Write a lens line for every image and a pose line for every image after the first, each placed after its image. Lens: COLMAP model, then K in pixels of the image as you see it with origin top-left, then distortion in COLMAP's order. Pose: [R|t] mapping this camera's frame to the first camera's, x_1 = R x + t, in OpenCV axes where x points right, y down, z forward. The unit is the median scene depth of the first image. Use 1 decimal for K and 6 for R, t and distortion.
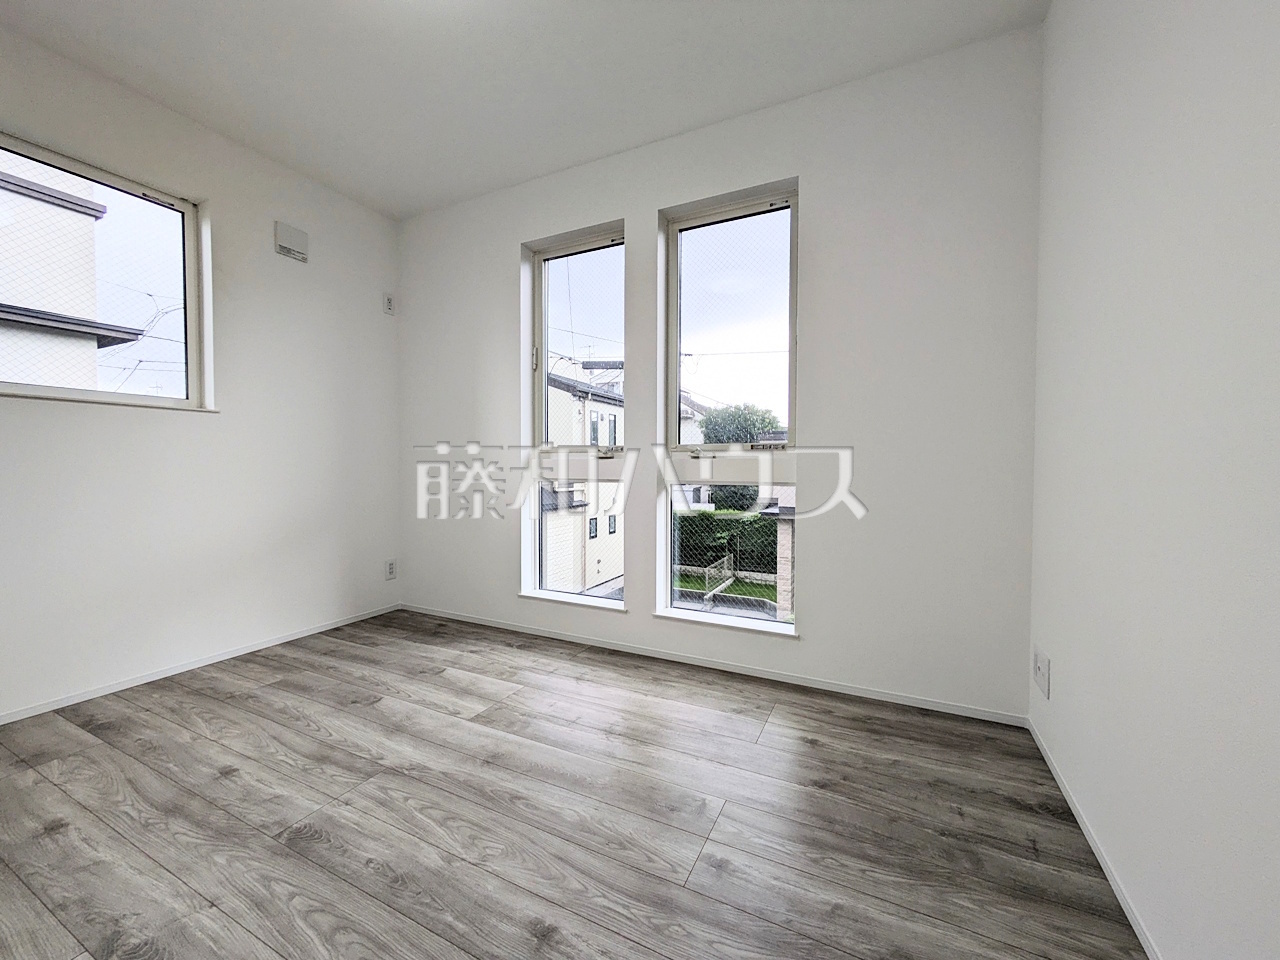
lens RADIAL K [[504.4, 0, 639.6], [0, 504.4, 479.7], [0, 0, 1]] dist [0.001886, -0.000834]
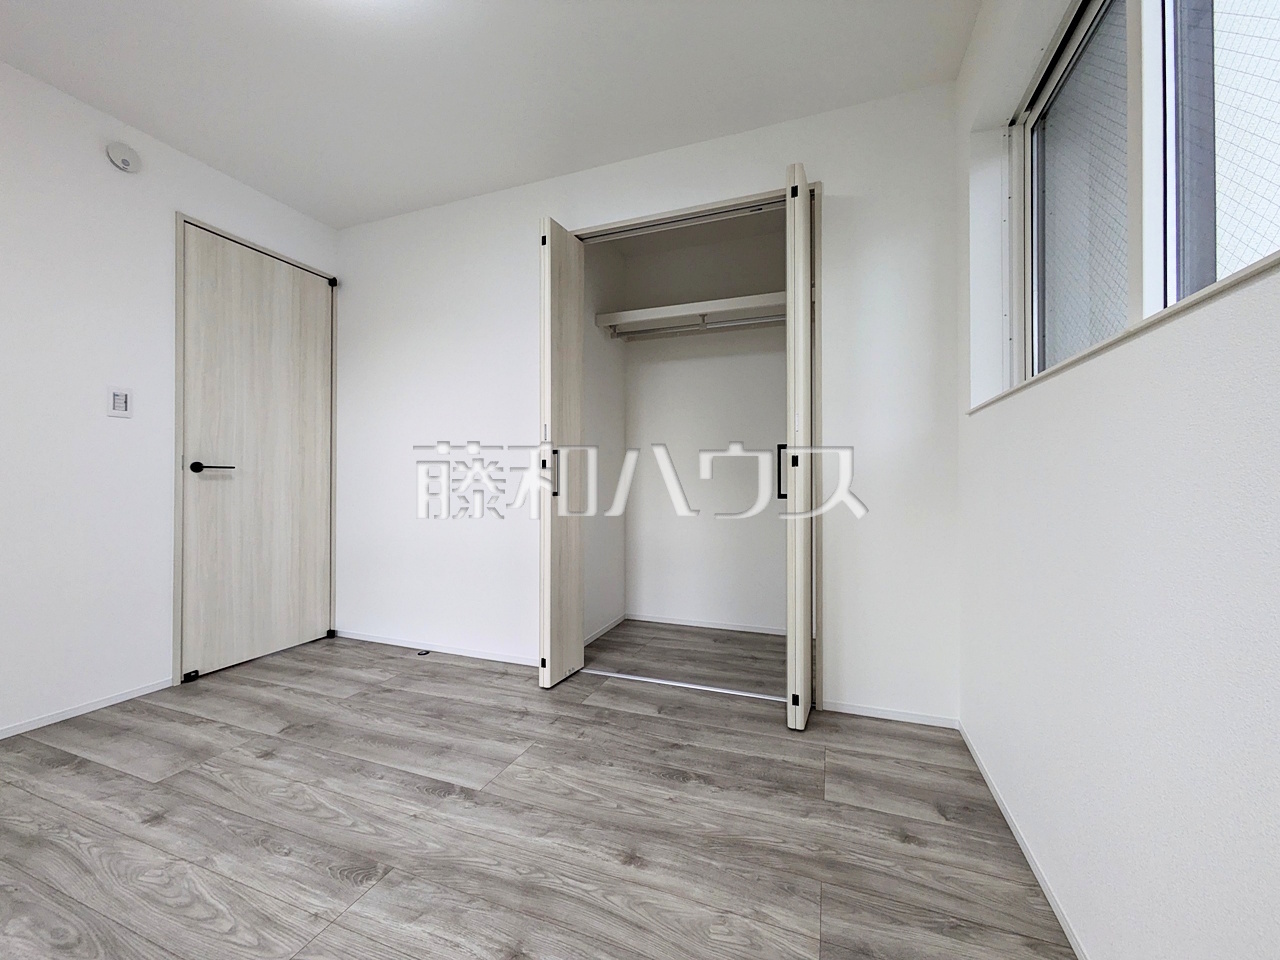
lens RADIAL K [[504.4, 0, 640.1], [0, 504.4, 481.1], [0, 0, 1]] dist [0.001886, -0.000834]
pose [[-0.994651, -0.006912, -0.103063, -1.101502], [-0.009865, 0.999554, 0.028175, -0.069001], [0.102823, 0.029041, -0.994276, 2.005719]]
